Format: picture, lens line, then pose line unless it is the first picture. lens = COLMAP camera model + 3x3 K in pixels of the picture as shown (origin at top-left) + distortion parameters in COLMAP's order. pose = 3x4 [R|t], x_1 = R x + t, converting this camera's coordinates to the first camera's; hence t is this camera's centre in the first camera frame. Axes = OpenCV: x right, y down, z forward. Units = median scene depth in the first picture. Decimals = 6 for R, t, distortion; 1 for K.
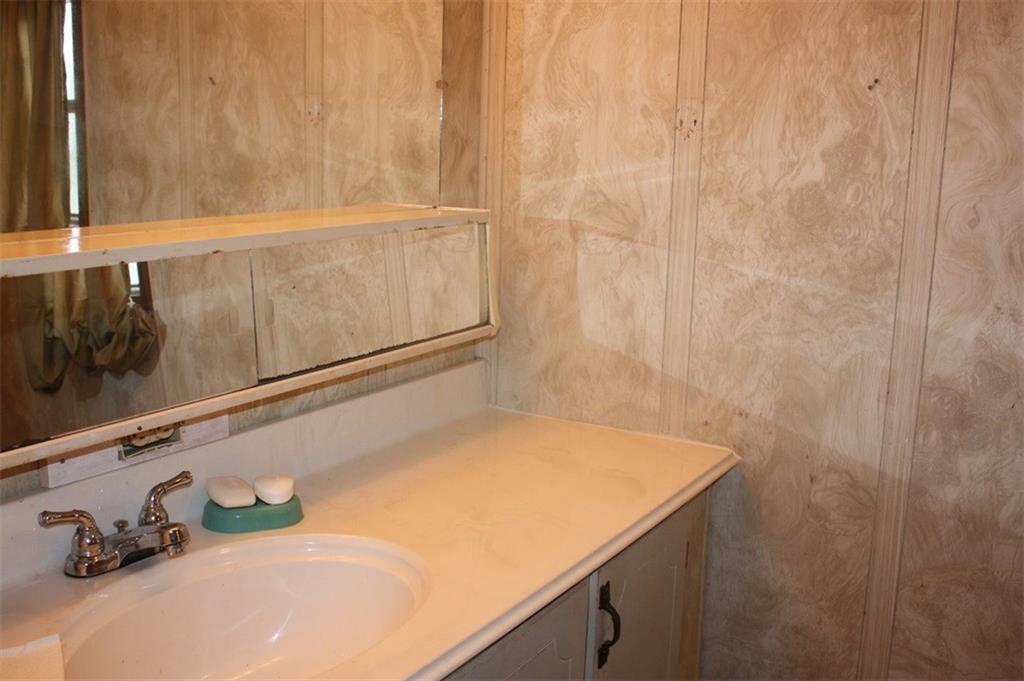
lens RADIAL K [[1104.9, 0, 512.0], [0, 1104.9, 340.5], [0, 0, 1]] dist [-0.128018, 0.153735]
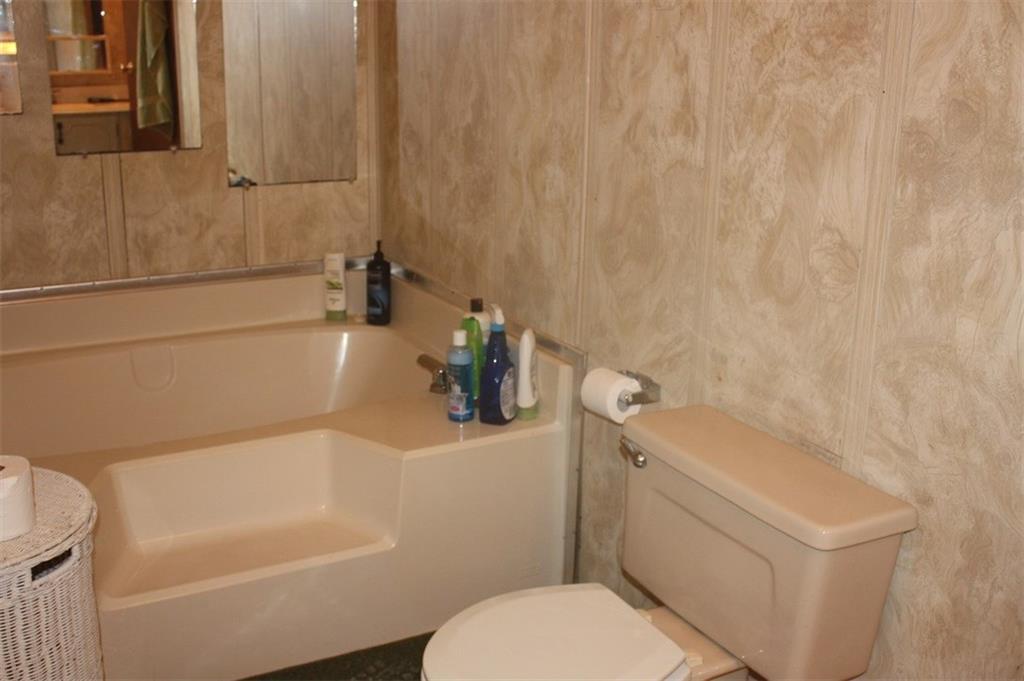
lens RADIAL K [[1104.9, 0, 512.0], [0, 1104.9, 340.5], [0, 0, 1]] dist [-0.128018, 0.153735]
pose [[0.856223, 0.136217, -0.498325, 0.551485], [-0.094342, 0.989619, 0.108414, 0.140184], [0.507919, -0.045814, 0.860185, 0.064414]]
